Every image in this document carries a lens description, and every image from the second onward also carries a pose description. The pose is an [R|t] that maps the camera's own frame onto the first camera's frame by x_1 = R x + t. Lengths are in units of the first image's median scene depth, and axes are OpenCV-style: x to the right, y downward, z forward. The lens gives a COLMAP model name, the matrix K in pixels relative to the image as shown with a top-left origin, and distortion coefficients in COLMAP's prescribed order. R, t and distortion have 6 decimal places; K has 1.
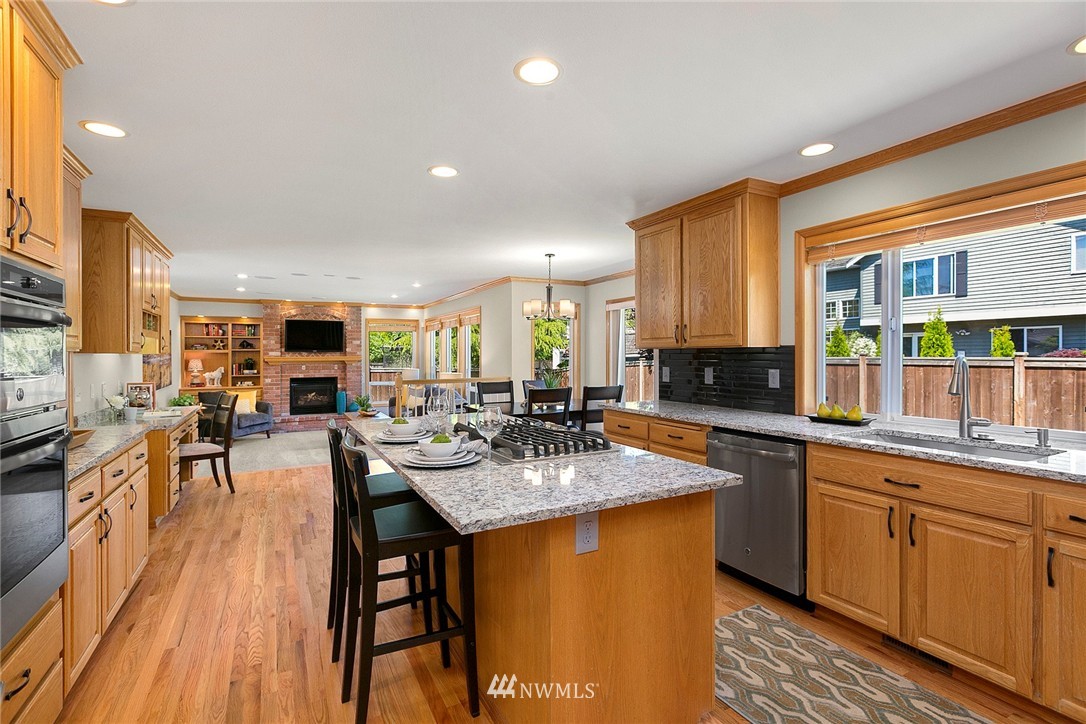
lens RADIAL K [[525.2, 0, 544.8], [0, 525.2, 355.6], [0, 0, 1]] dist [-0.001271, -0.000533]
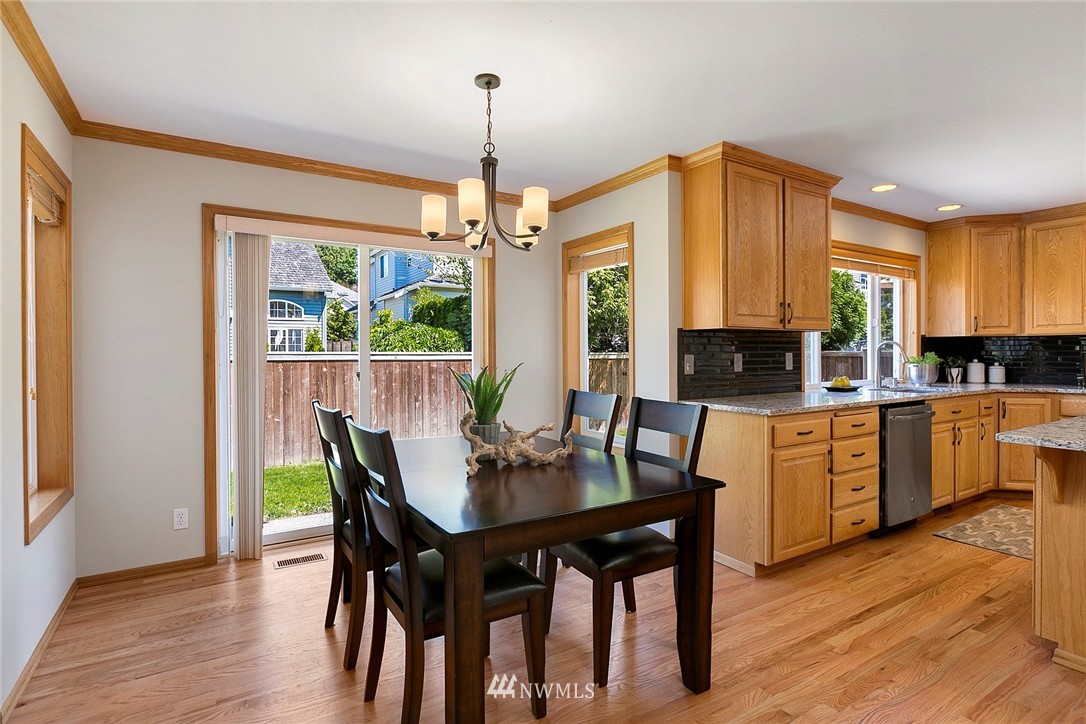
lens RADIAL K [[546.7, 0, 533.7], [0, 546.7, 349.6], [0, 0, 1]] dist [0.003598, -0.002081]
pose [[-0.074126, 0.010211, 0.997197, -0.800607], [0.004411, 0.999941, -0.009911, 0.033832], [-0.997239, 0.003664, -0.074167, 1.956504]]
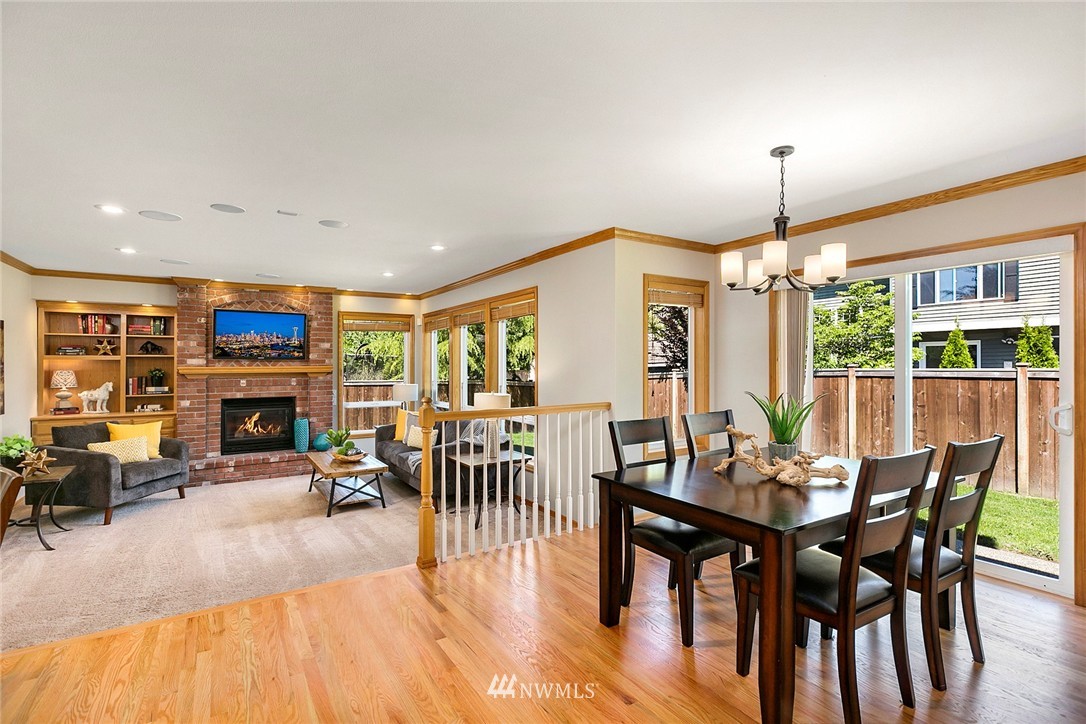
lens RADIAL K [[525.2, 0, 548.1], [0, 525.2, 362.5], [0, 0, 1]] dist [-0.001271, -0.000533]
pose [[0.996490, 0.002510, 0.083669, -0.132565], [-0.001998, 0.999979, -0.006203, 0.000478], [-0.083682, 0.006014, 0.996474, 0.310037]]
